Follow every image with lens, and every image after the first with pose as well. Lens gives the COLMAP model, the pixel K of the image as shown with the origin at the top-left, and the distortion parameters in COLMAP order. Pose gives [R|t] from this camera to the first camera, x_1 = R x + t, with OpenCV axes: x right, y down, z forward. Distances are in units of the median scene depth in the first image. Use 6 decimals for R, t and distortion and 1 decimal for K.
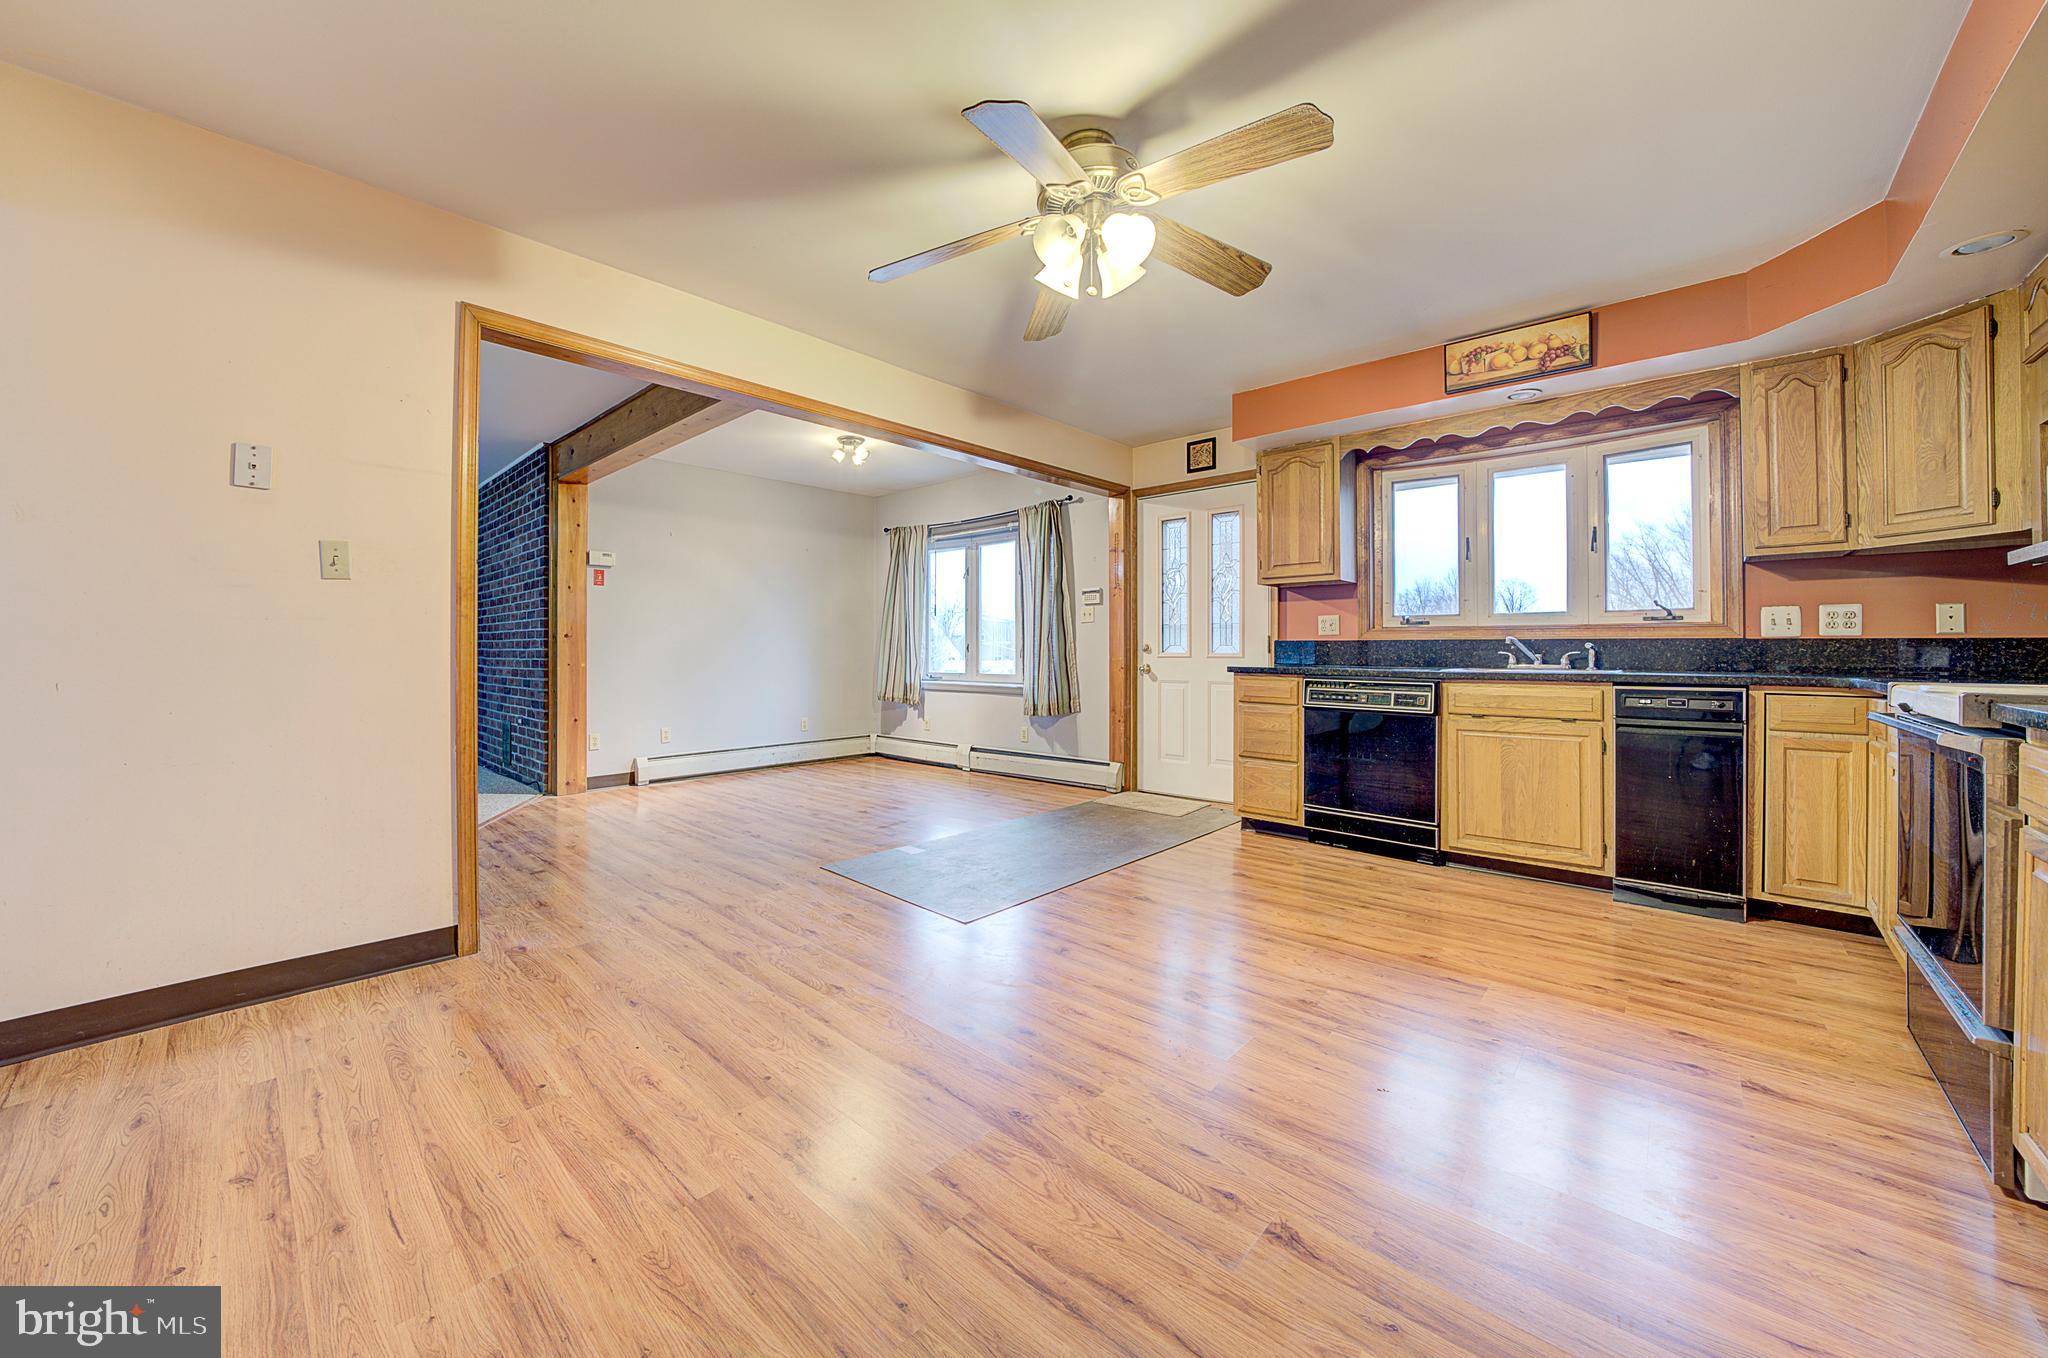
lens RADIAL K [[739.3, 0, 977.1], [0, 739.3, 648.6], [0, 0, 1]] dist [-0.020733, -0.000210]
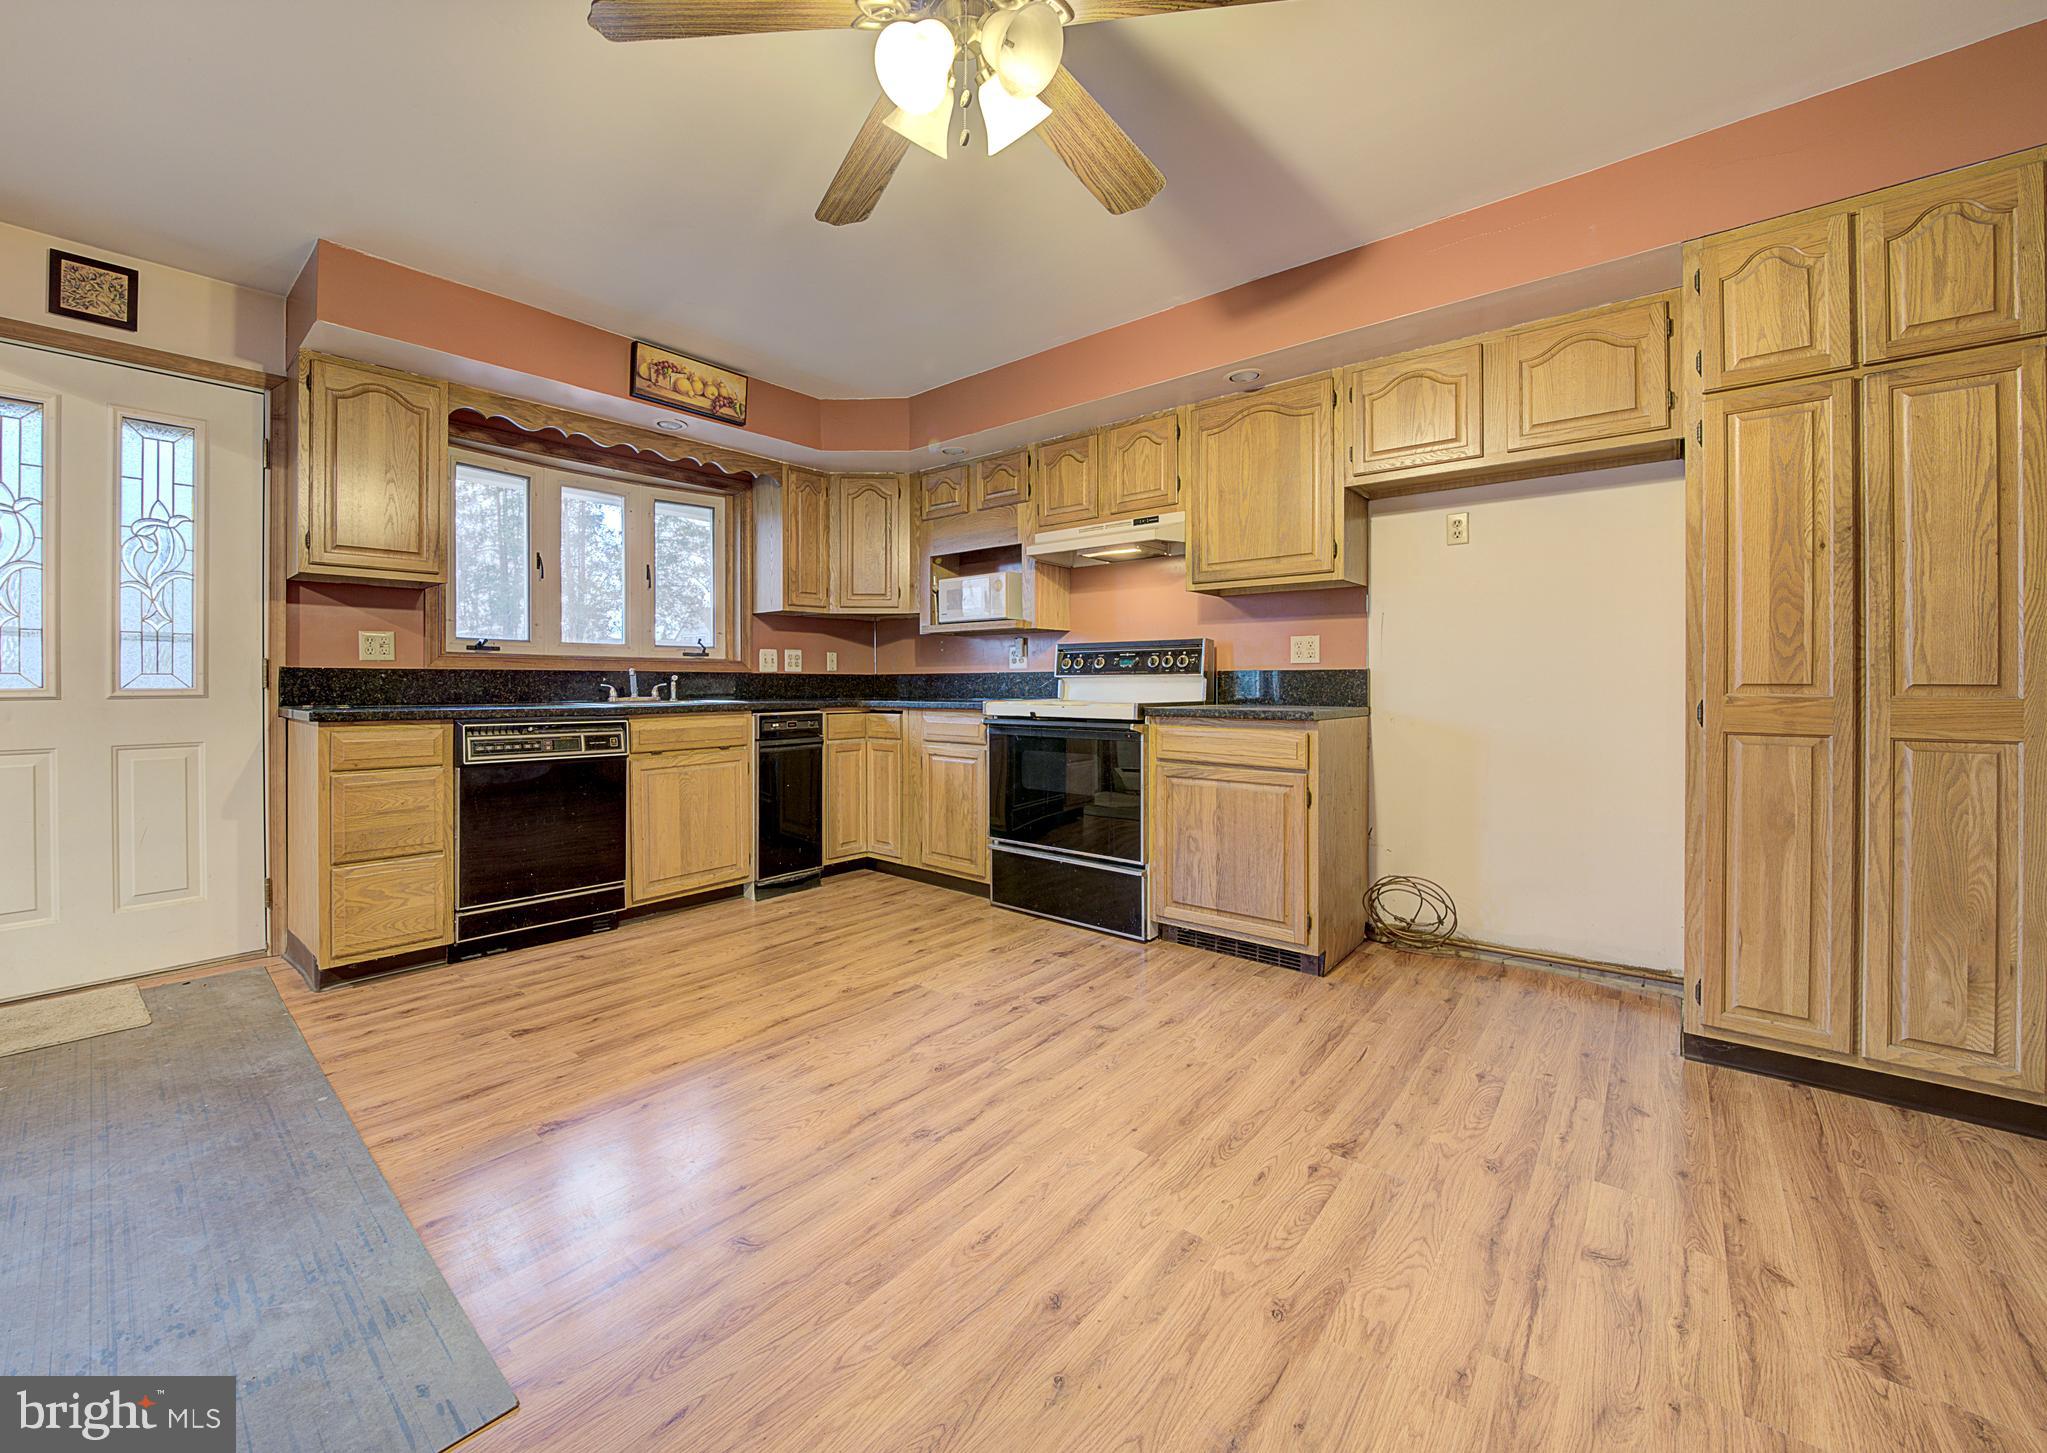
lens RADIAL K [[806.5, 0, 948.3], [0, 806.5, 682.7], [0, 0, 1]] dist [-0.019073, 0.000575]
pose [[-0.030129, -0.002313, 0.999543, -0.343230], [-0.001331, 0.999997, 0.002274, -0.000542], [-0.999545, -0.001262, -0.030131, 0.634062]]
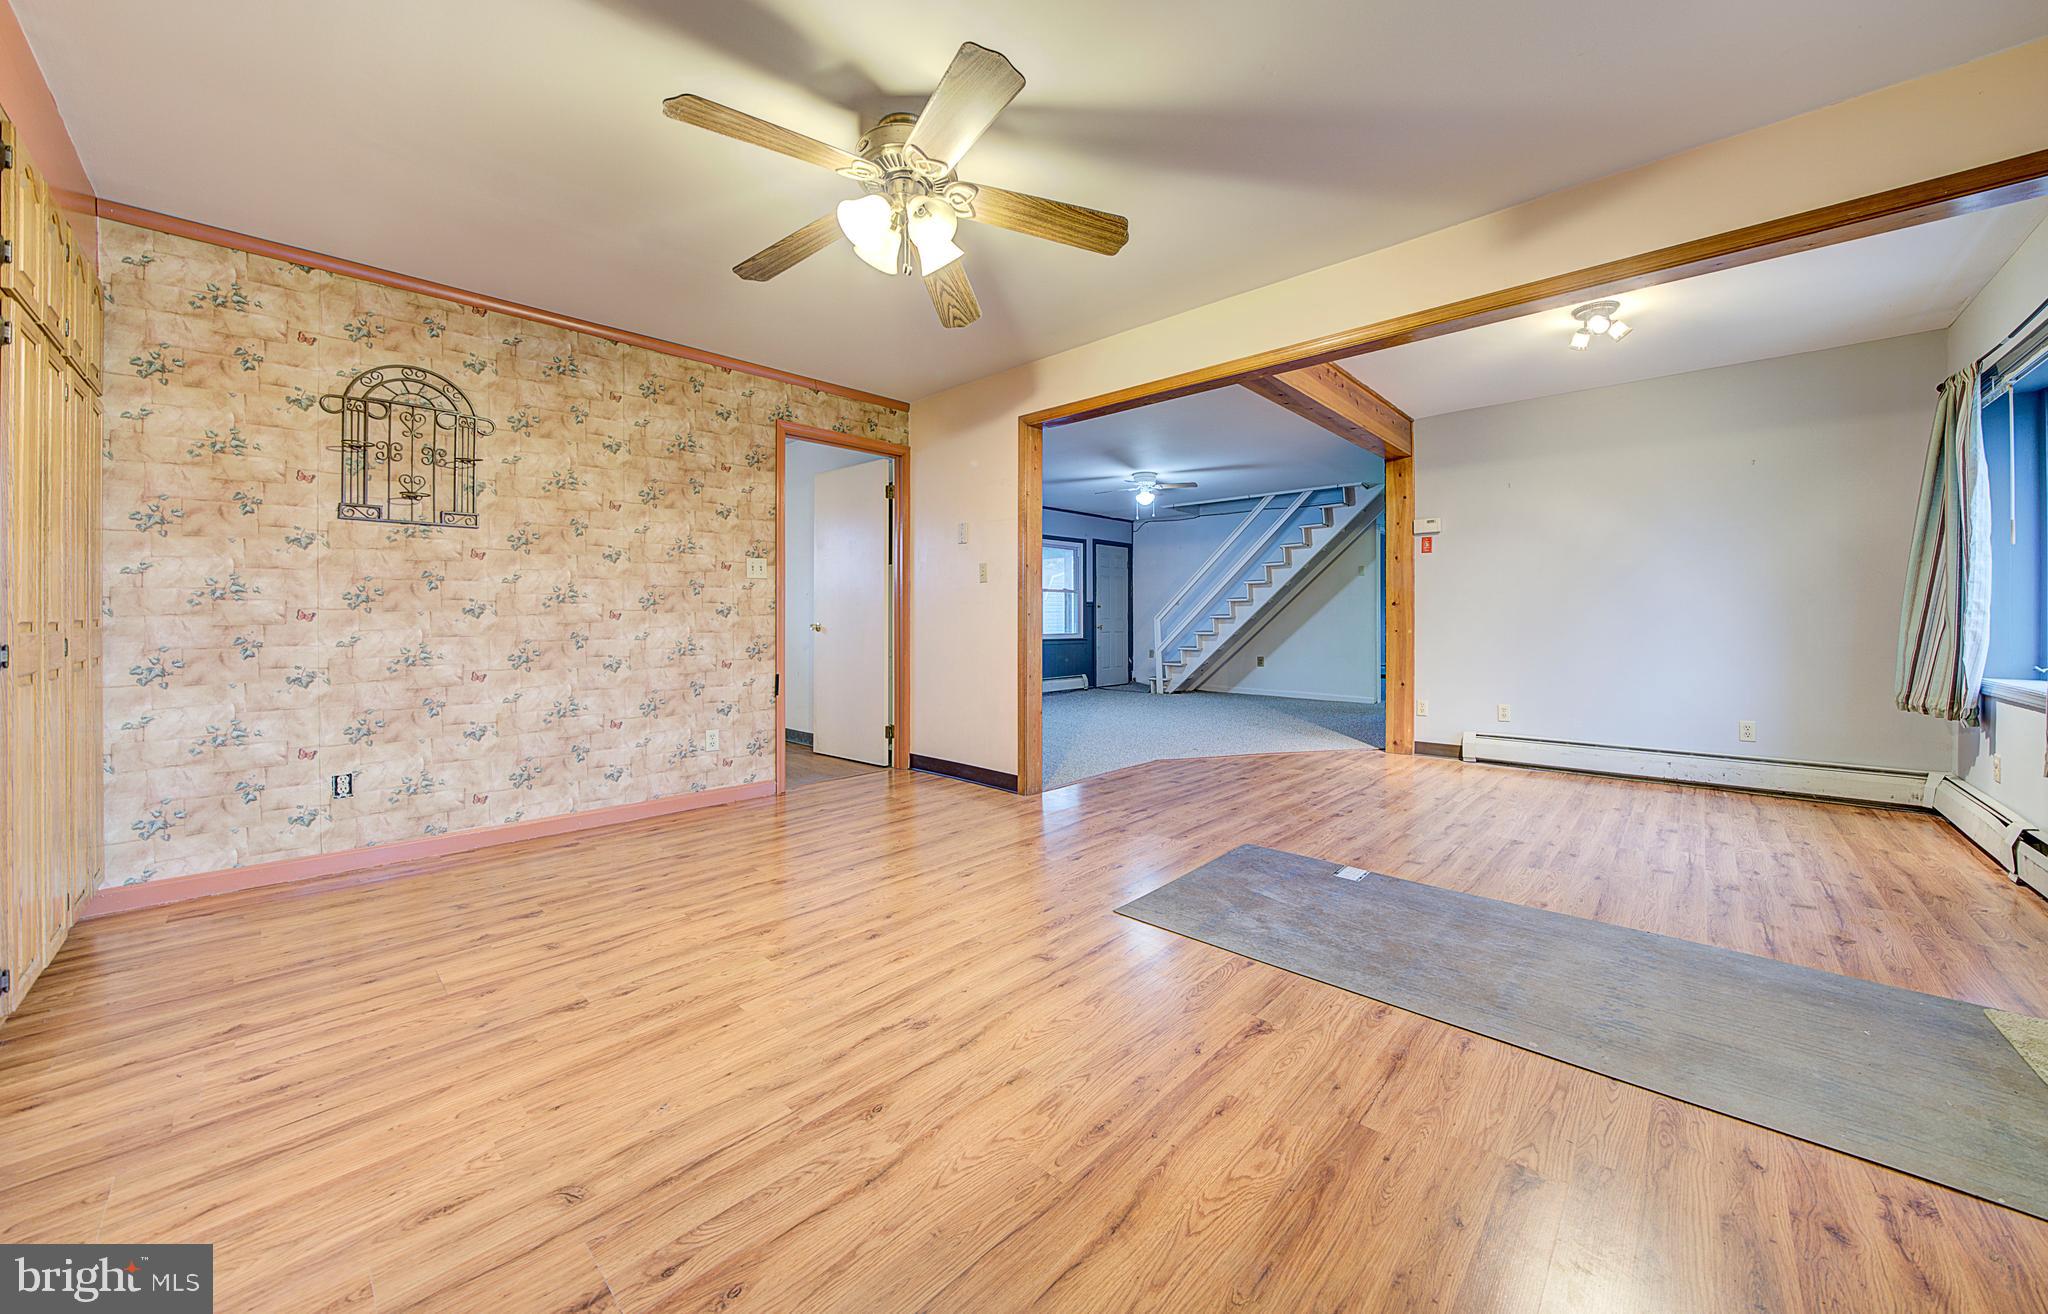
lens RADIAL K [[729.1, 0, 1052.3], [0, 729.1, 617.8], [0, 0, 1]] dist [-0.019695, 0.000190]
pose [[0.034955, -0.001270, -0.999388, 0.718763], [0.004896, 0.999987, -0.001099, 0.002568], [0.999377, -0.004855, 0.034960, 0.715073]]
